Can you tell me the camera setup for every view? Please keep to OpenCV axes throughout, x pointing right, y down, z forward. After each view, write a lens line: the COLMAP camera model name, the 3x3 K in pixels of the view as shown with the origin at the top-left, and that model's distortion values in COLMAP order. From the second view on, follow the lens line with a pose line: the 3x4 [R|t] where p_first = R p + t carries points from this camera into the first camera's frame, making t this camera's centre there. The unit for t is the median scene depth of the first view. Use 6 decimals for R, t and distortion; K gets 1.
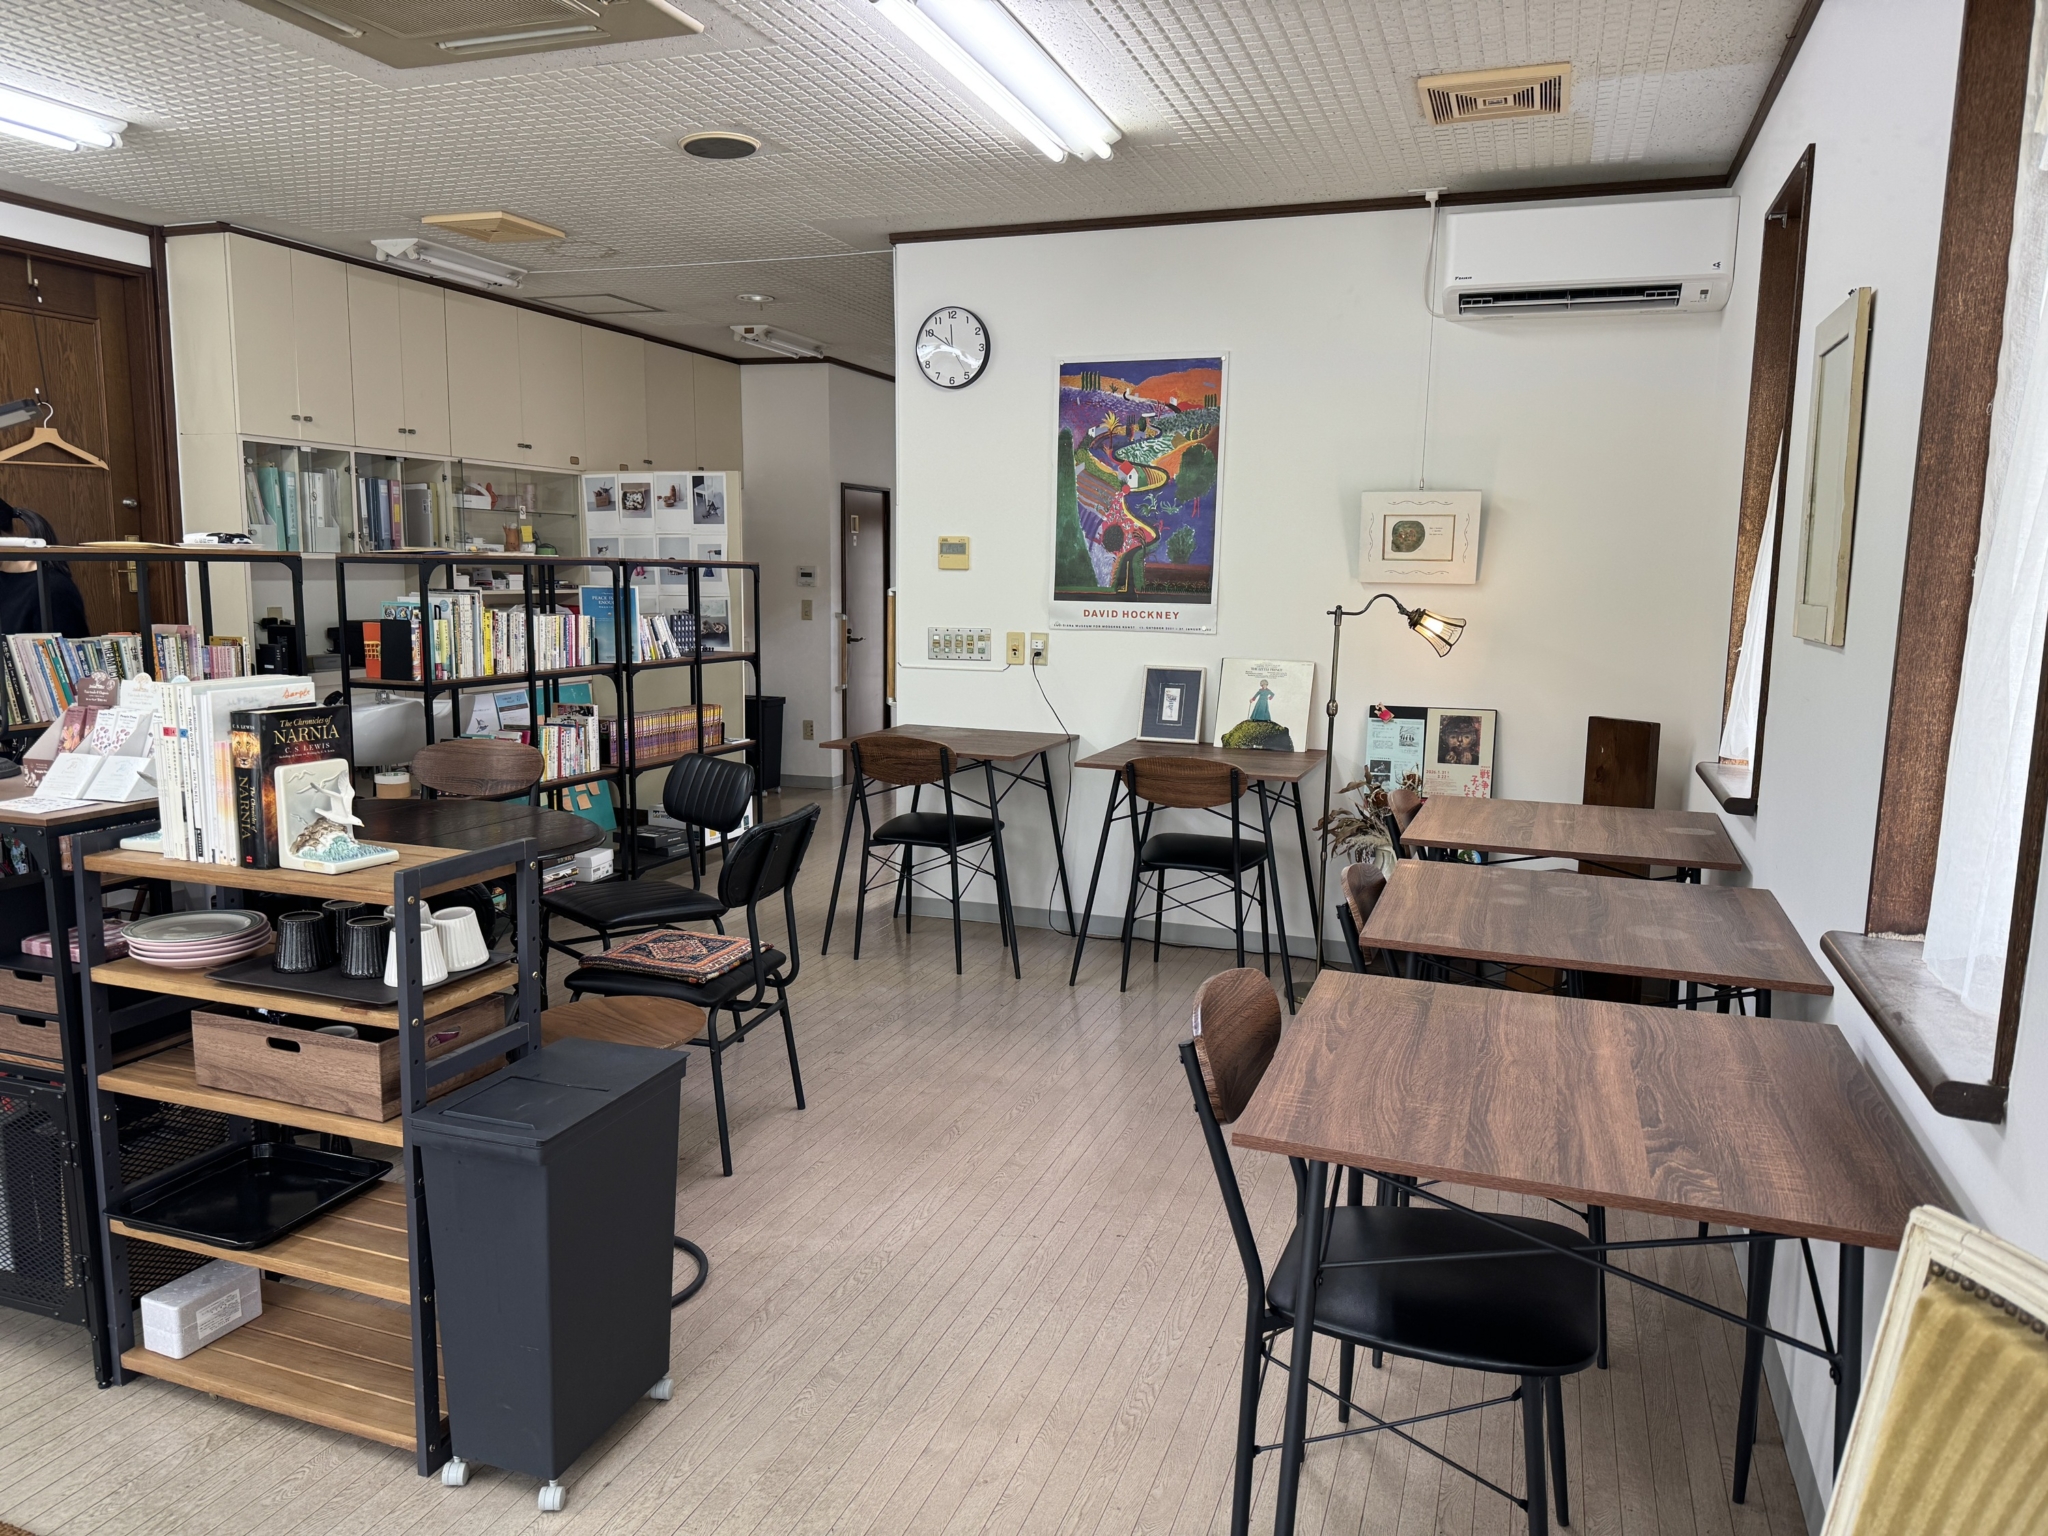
lens RADIAL K [[1450.1, 0, 1024.0], [0, 1450.1, 768.0], [0, 0, 1]] dist [0.073077, -0.099564]
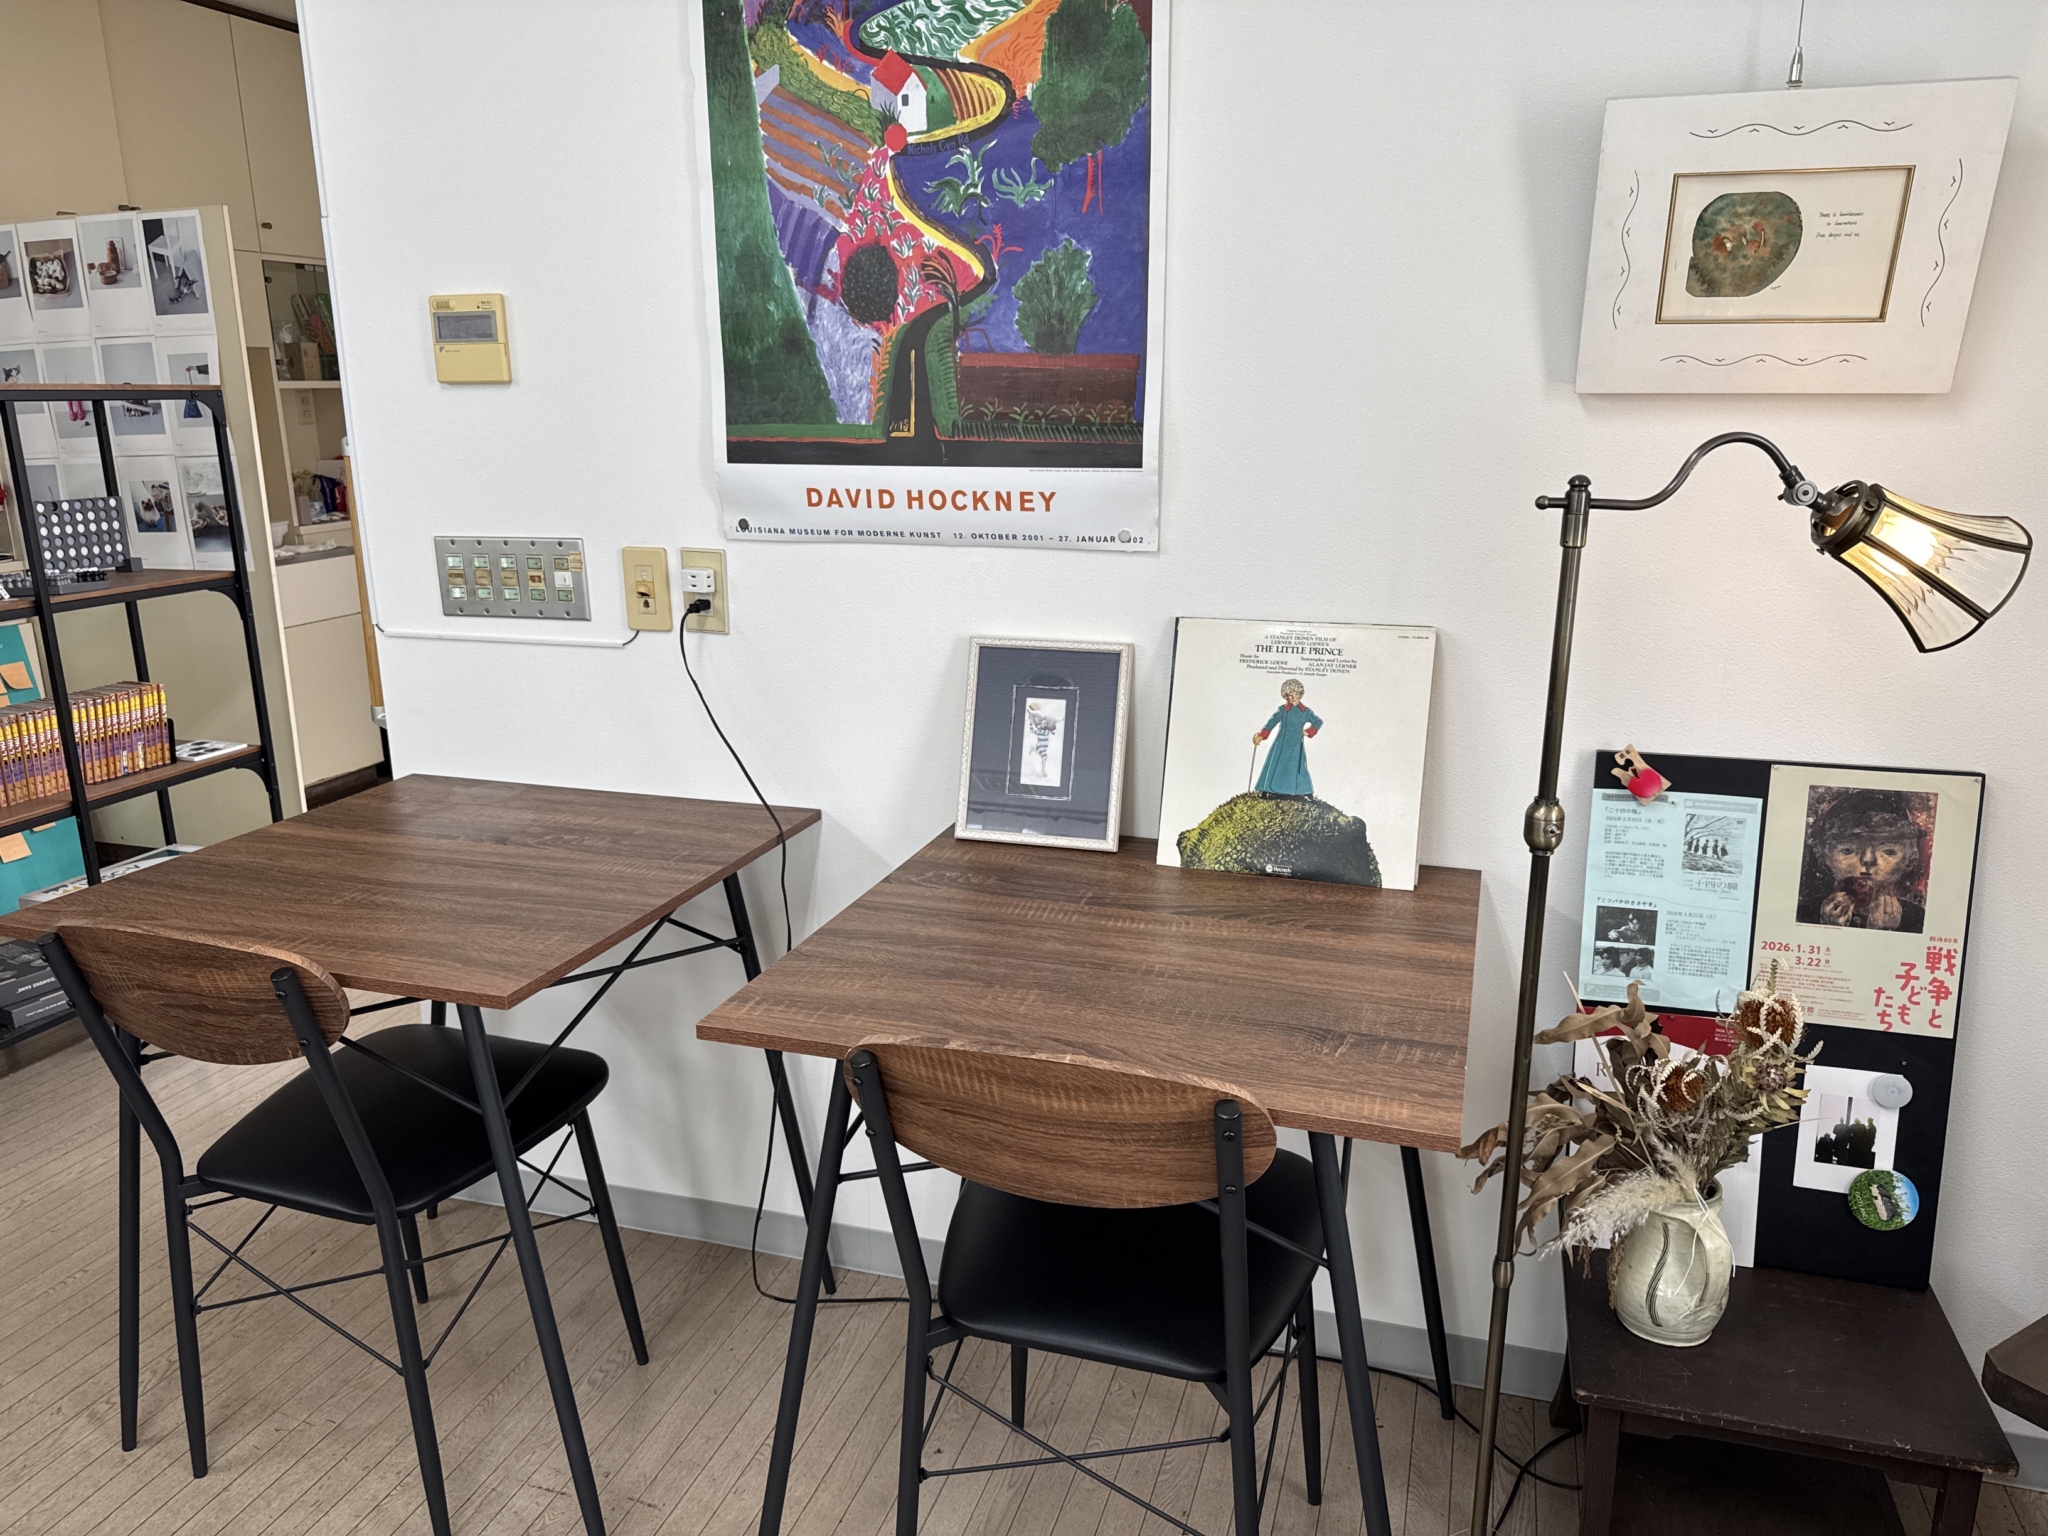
lens RADIAL K [[1405.1, 0, 1051.7], [0, 1405.1, 770.3], [0, 0, 1]] dist [0.054885, -0.085117]
pose [[0.998510, -0.032683, 0.043692, 0.087797], [0.027235, 0.992409, 0.119931, -0.080227], [-0.047280, -0.118562, 0.991820, 0.641438]]
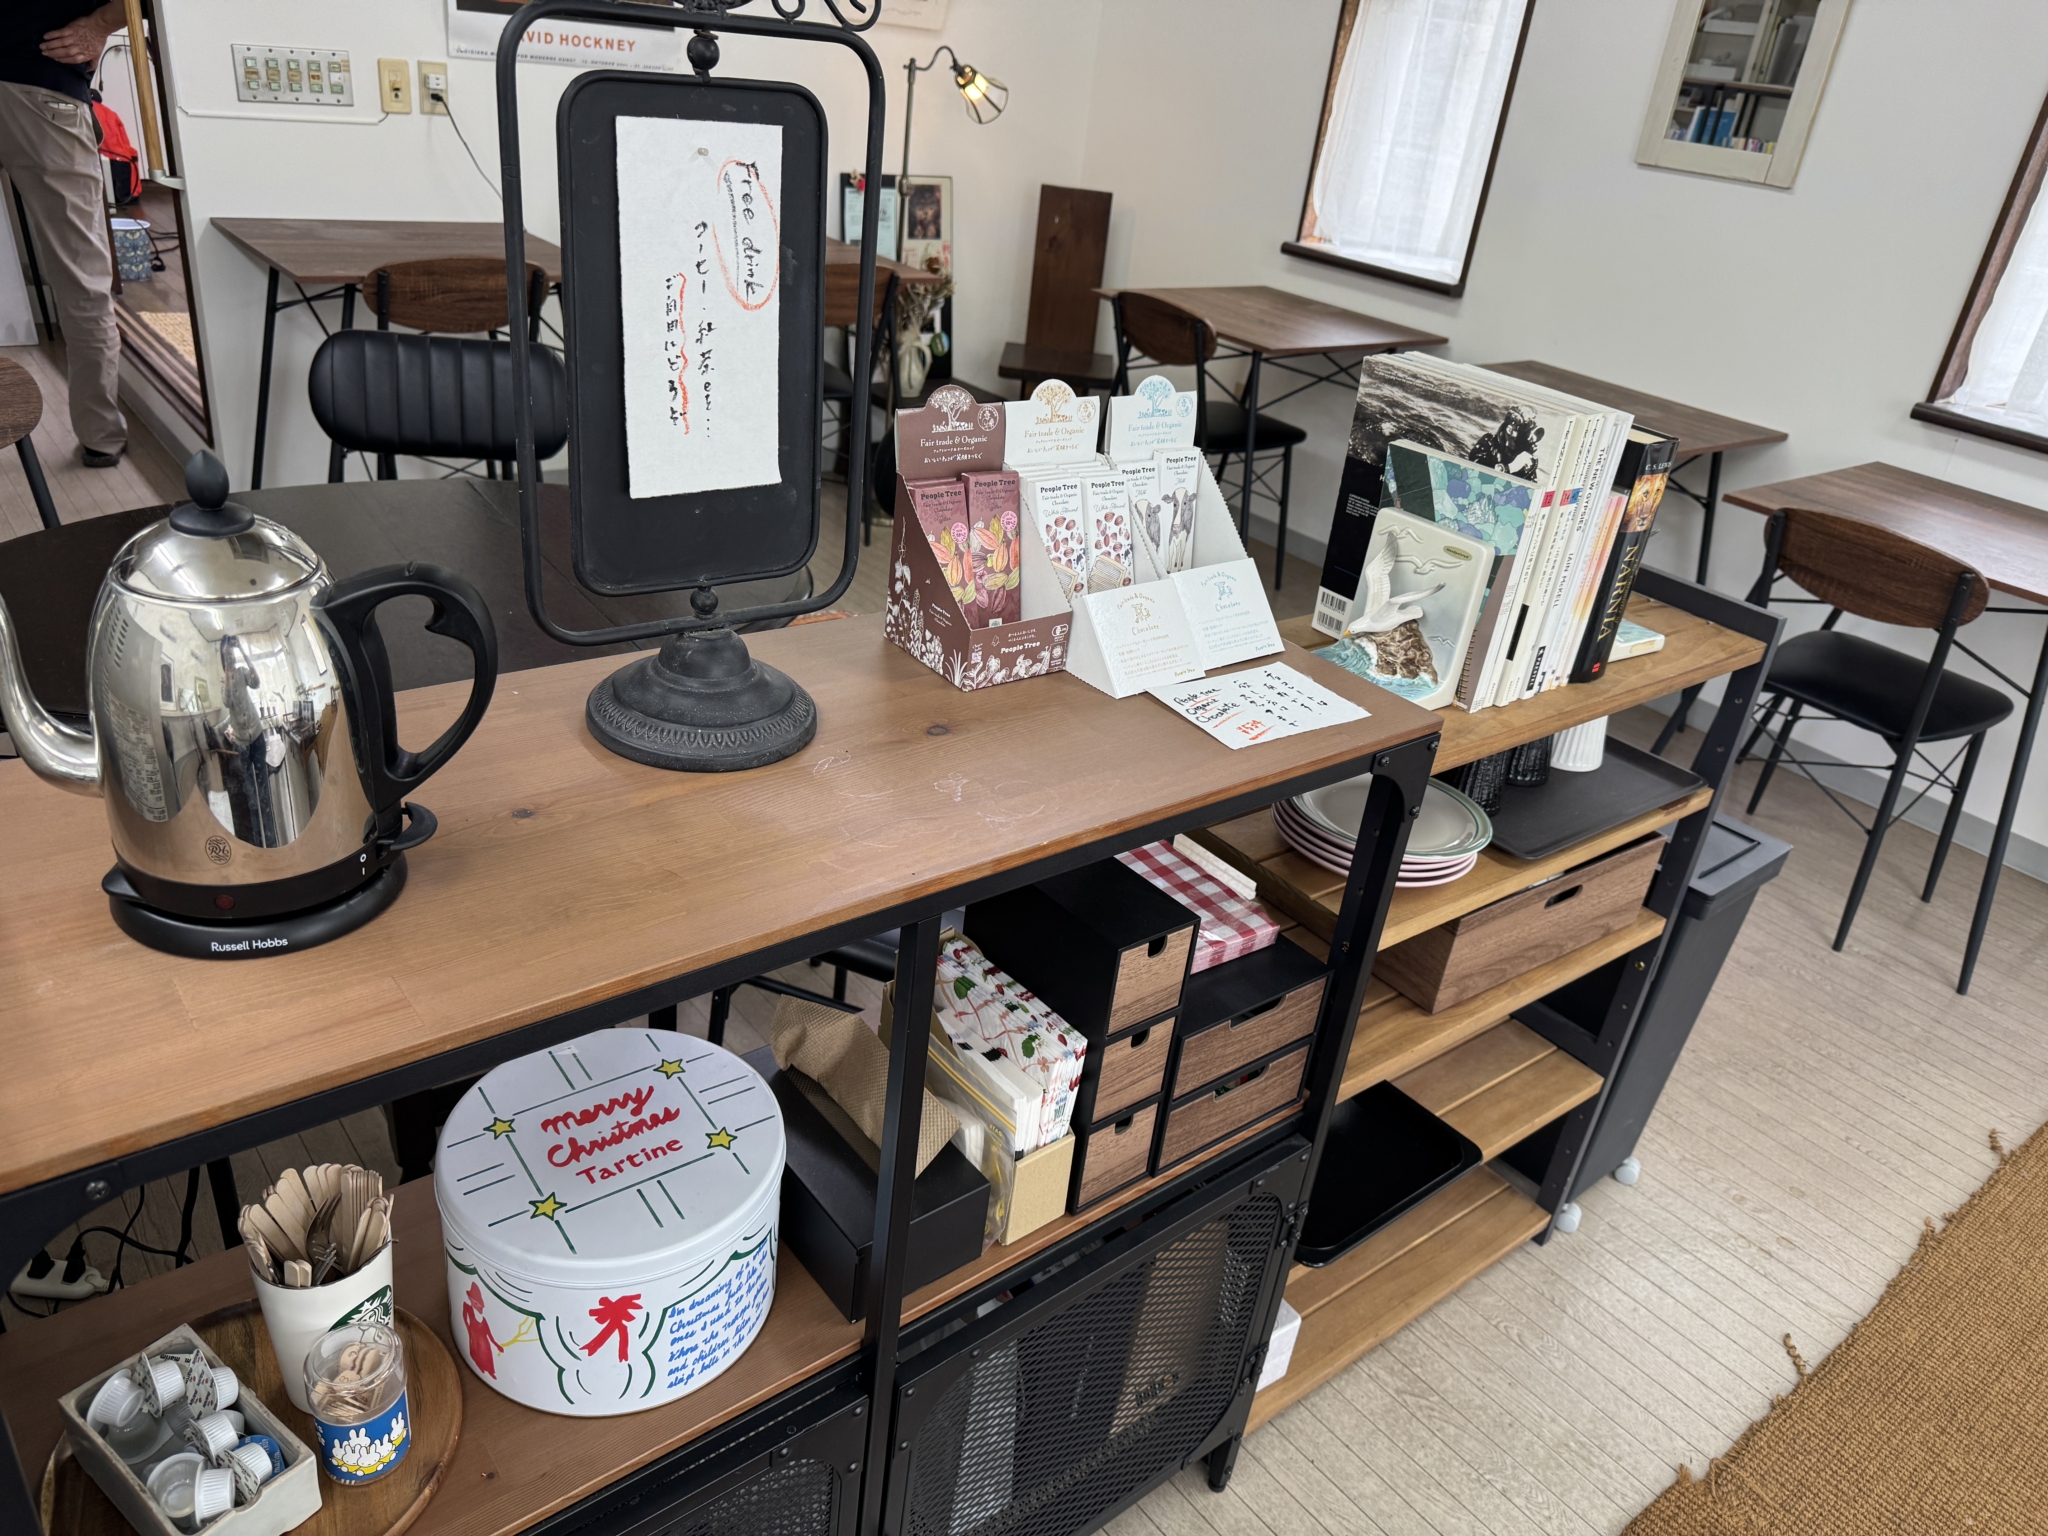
lens RADIAL K [[1450.1, 0, 1024.0], [0, 1450.1, 768.0], [0, 0, 1]] dist [0.073077, -0.099564]
pose [[0.514504, -0.355824, 0.780177, -0.507216], [0.010949, 0.912491, 0.408949, -0.072863], [-0.857418, -0.201864, 0.473376, 0.397790]]
